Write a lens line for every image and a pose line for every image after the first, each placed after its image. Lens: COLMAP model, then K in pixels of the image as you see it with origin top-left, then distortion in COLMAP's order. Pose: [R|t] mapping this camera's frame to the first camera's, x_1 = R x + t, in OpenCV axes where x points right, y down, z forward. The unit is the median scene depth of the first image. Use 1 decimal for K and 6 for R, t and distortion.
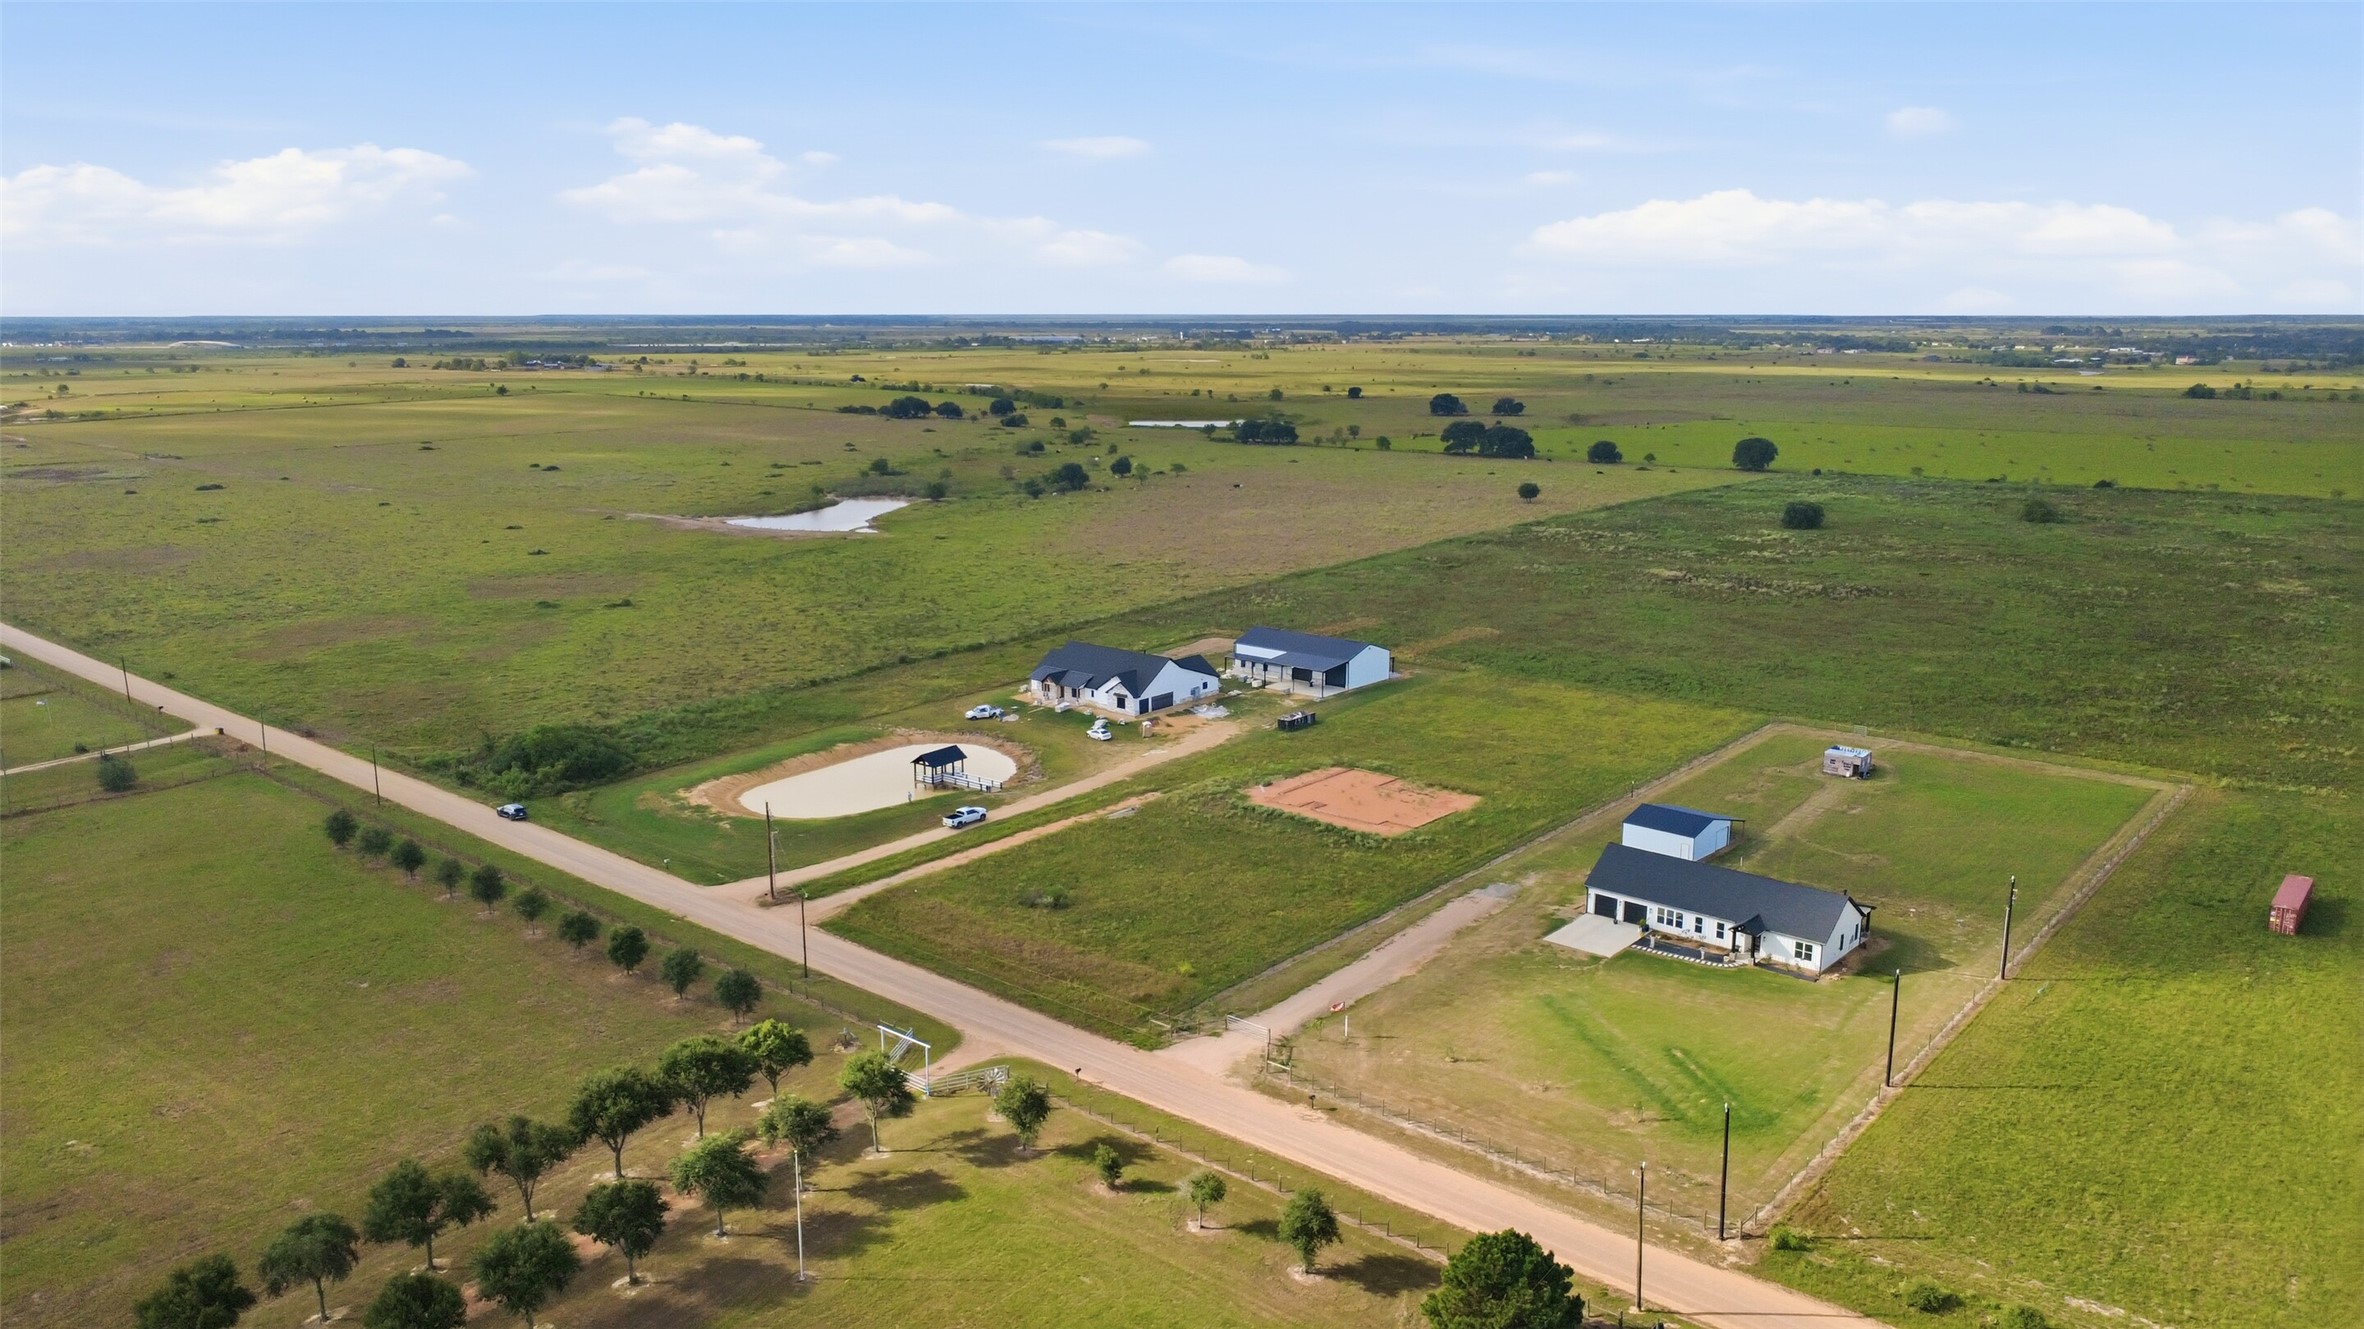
lens RADIAL K [[1728.2, 0, 1175.5], [0, 1728.2, 661.1], [0, 0, 1]] dist [0.001999, 0.005230]
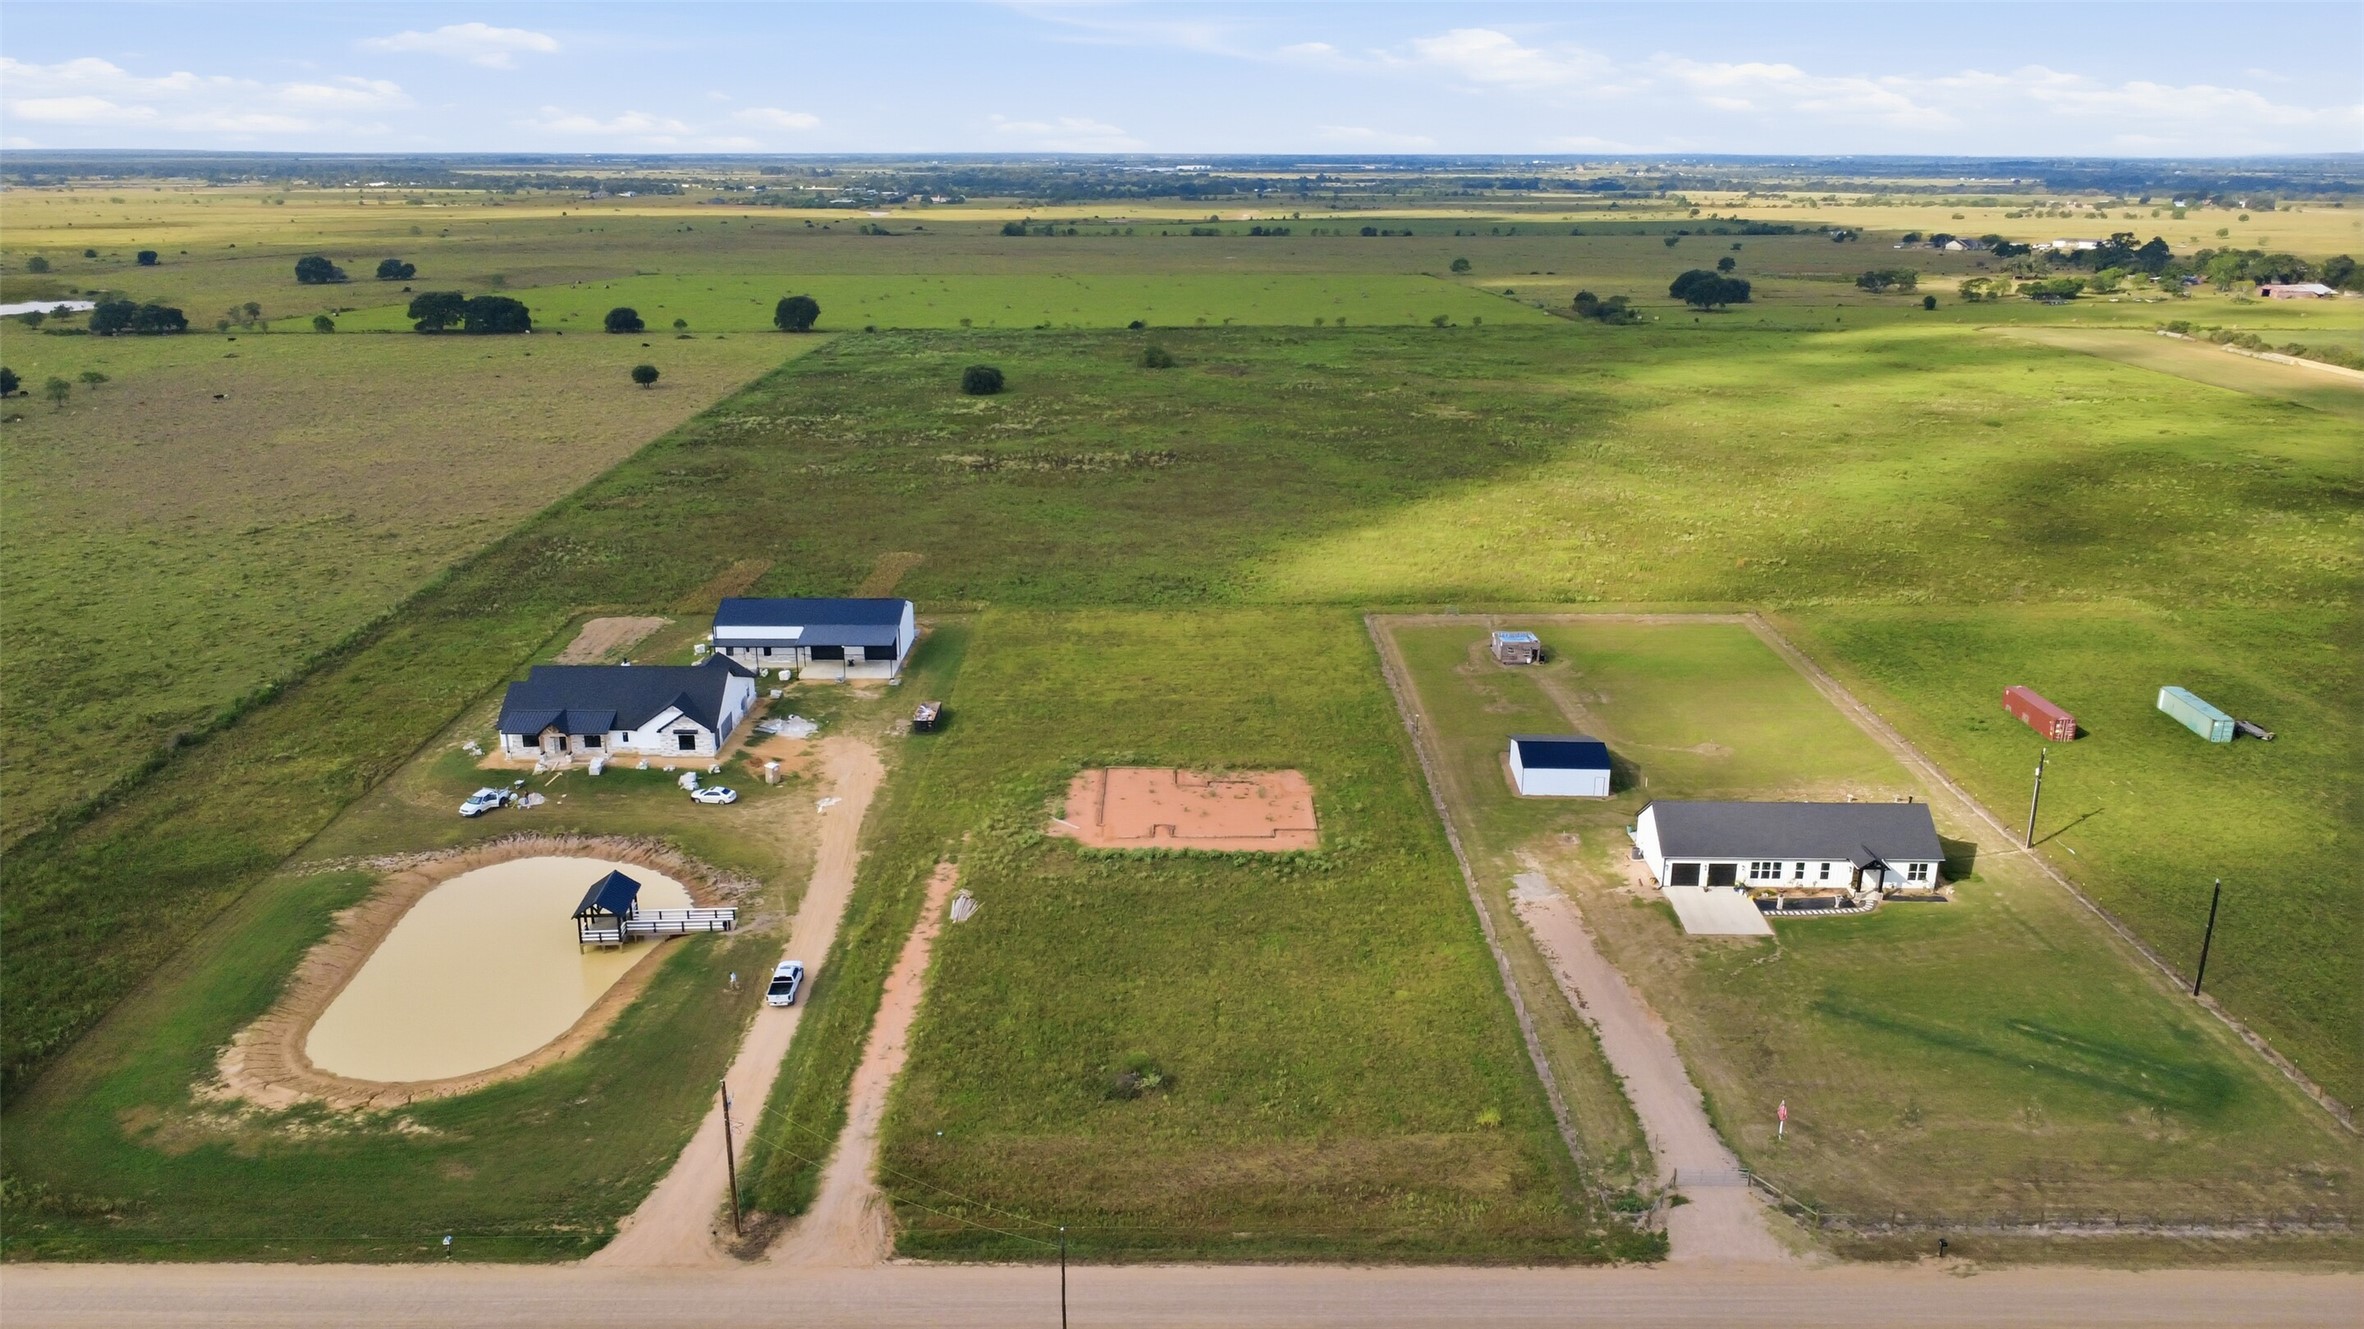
lens RADIAL K [[1728.2, 0, 1184.2], [0, 1728.2, 666.0], [0, 0, 1]] dist [0.001999, 0.005230]
pose [[0.750115, -0.186207, 0.634550, -0.350407], [0.128001, 0.982275, 0.136933, -0.083849], [-0.648801, -0.021492, 0.760654, 0.366516]]
